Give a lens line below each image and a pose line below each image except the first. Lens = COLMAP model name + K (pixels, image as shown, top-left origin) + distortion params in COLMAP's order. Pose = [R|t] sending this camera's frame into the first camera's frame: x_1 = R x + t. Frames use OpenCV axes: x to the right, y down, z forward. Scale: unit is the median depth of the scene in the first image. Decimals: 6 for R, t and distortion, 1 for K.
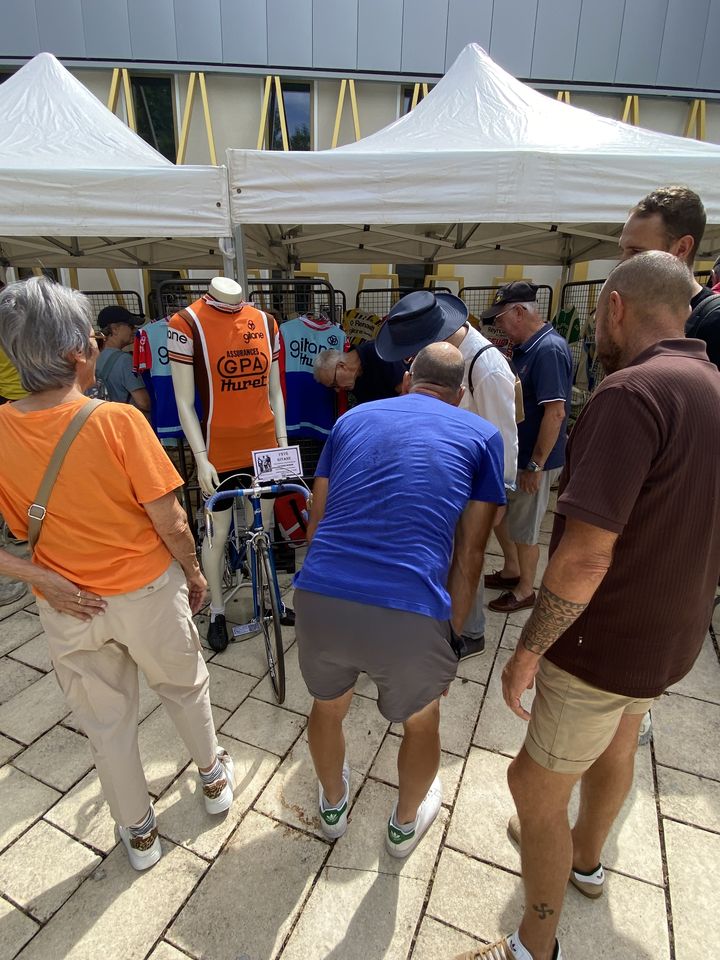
lens RADIAL K [[522.1, 0, 360.0], [0, 522.1, 480.0], [0, 0, 1]] dist [-0.002856, -0.001250]
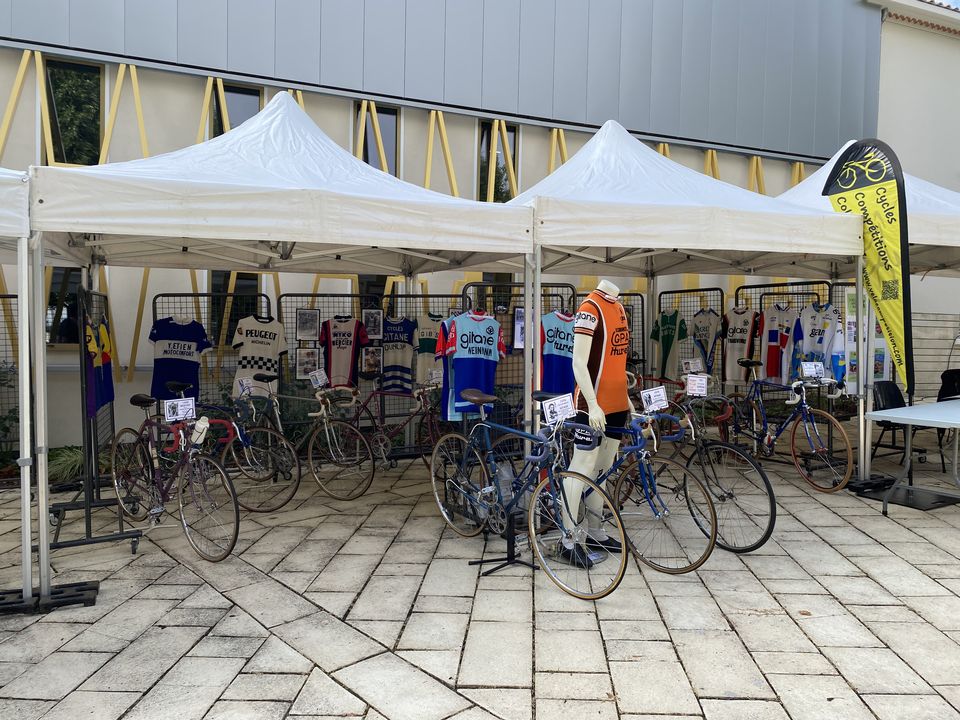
lens RADIAL K [[723.8, 0, 474.9], [0, 723.8, 355.1], [0, 0, 1]] dist [0.042841, -0.049351]
pose [[0.944910, -0.013554, 0.327049, -1.010222], [0.101854, 0.961715, -0.254422, 0.239217], [-0.311079, 0.273717, 0.910115, -0.566612]]
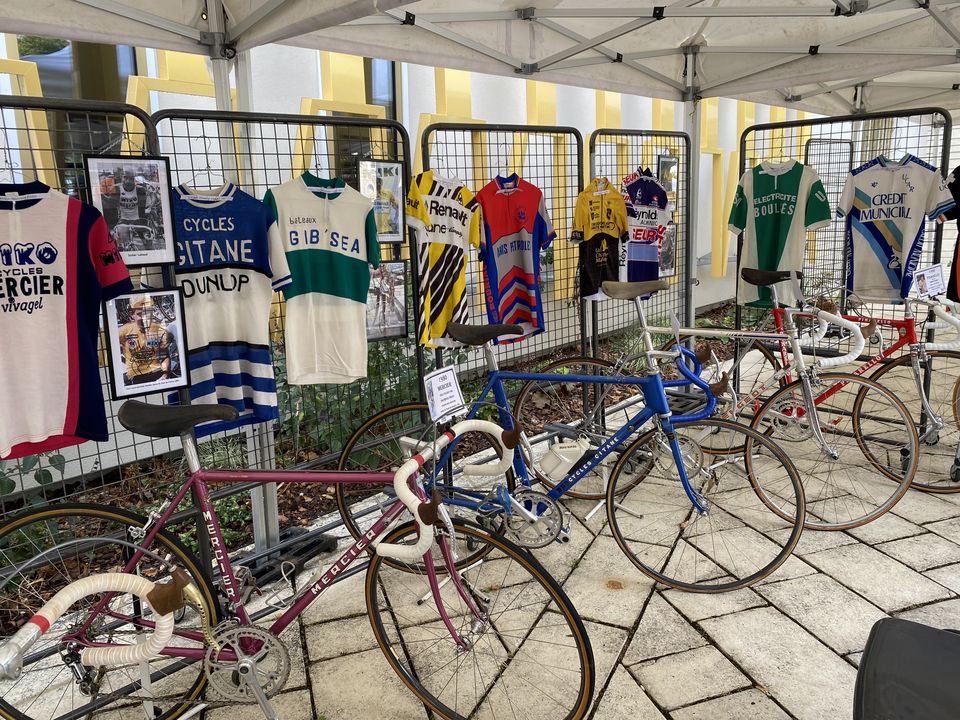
lens RADIAL K [[727.4, 0, 470.6], [0, 727.4, 354.6], [0, 0, 1]] dist [0.012265, -0.001627]
pose [[0.741524, -0.159190, 0.651768, -0.745338], [0.237054, 0.970951, -0.032550, -0.350754], [-0.627653, 0.178641, 0.757720, 1.224601]]
